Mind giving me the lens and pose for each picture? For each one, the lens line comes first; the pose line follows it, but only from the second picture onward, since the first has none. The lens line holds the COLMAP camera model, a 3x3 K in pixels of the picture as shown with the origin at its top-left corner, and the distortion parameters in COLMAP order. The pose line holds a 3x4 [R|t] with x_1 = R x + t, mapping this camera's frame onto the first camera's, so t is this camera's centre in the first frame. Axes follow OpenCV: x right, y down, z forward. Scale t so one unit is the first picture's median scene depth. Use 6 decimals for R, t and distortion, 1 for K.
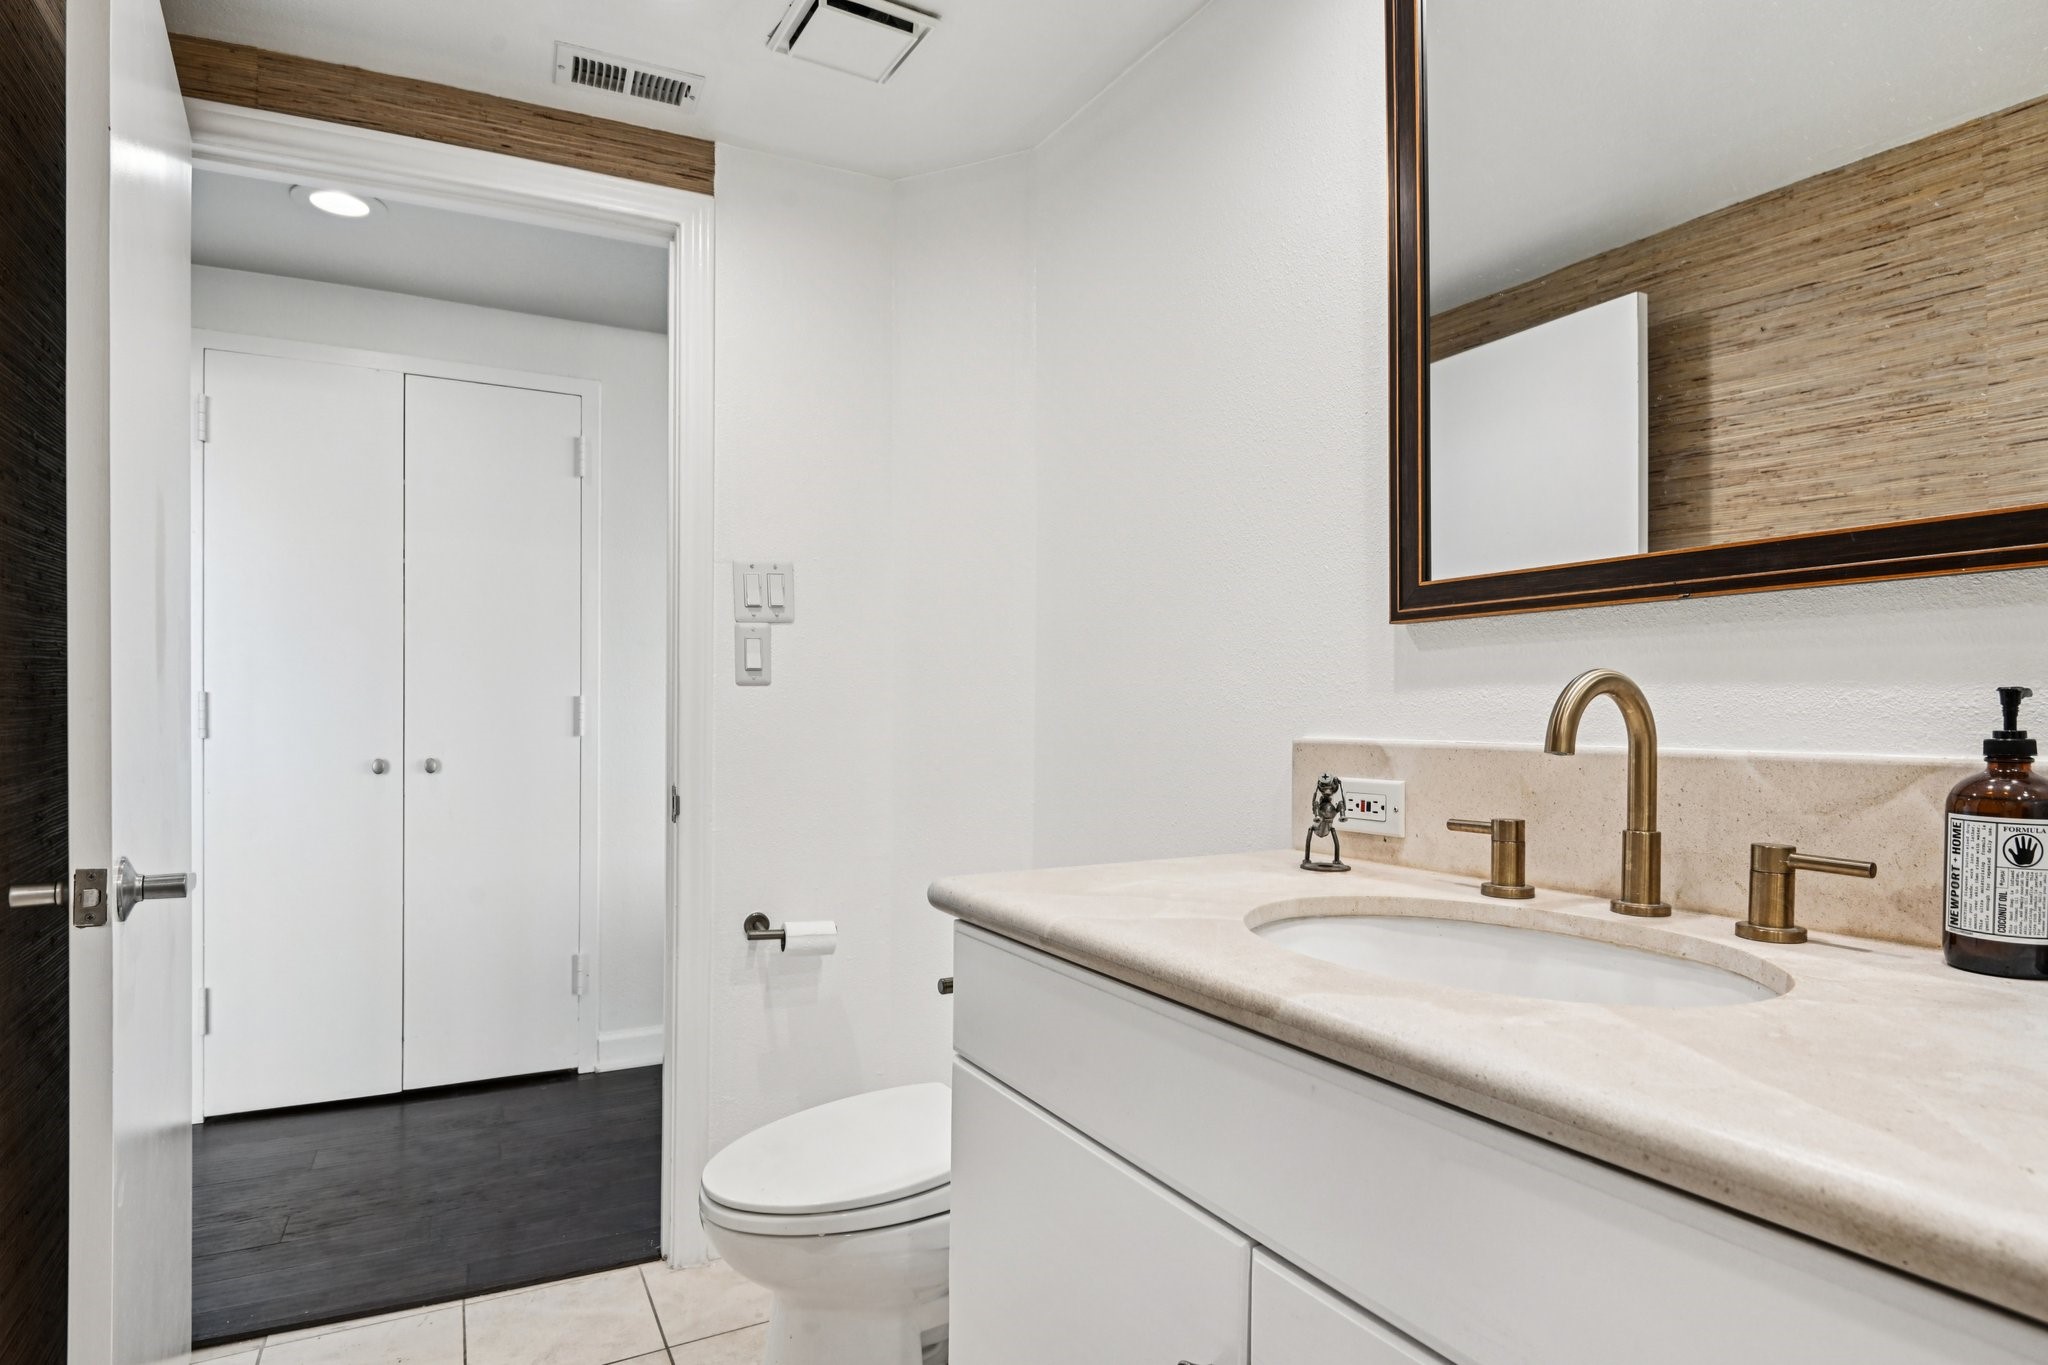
lens RADIAL K [[1102.6, 0, 1029.5], [0, 1102.6, 693.8], [0, 0, 1]] dist [-0.003944, -0.001485]
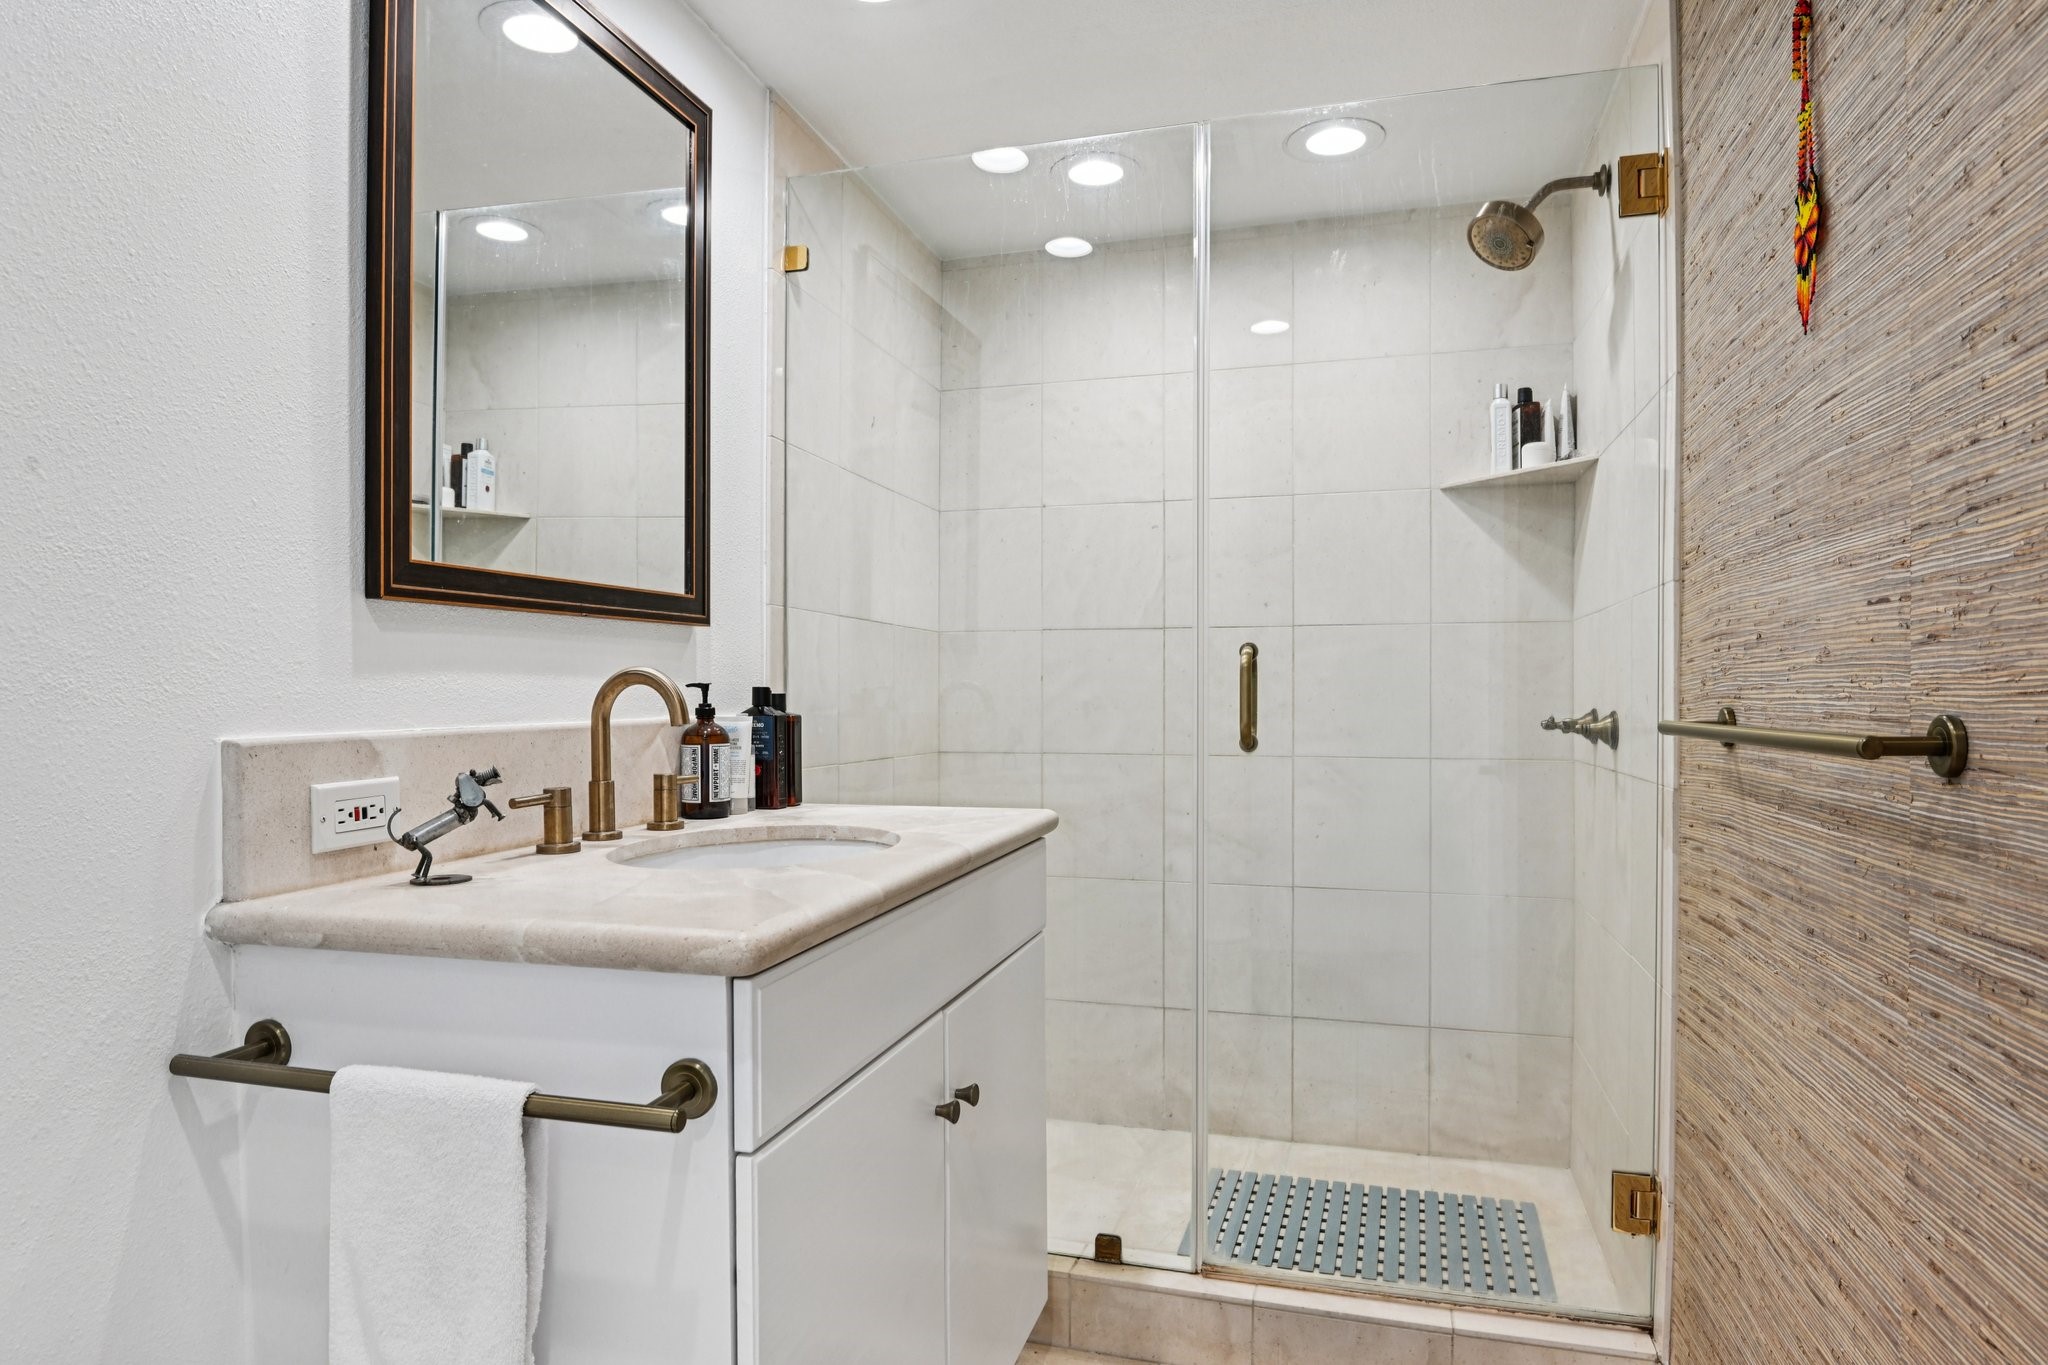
lens RADIAL K [[1222.7, 0, 1023.1], [0, 1222.7, 686.8], [0, 0, 1]] dist [0.000285, 0.000069]
pose [[-0.714065, 0.007566, 0.700039, -0.735017], [-0.002025, 0.999915, -0.012873, 0.018096], [-0.700077, -0.010610, -0.713989, 1.376718]]
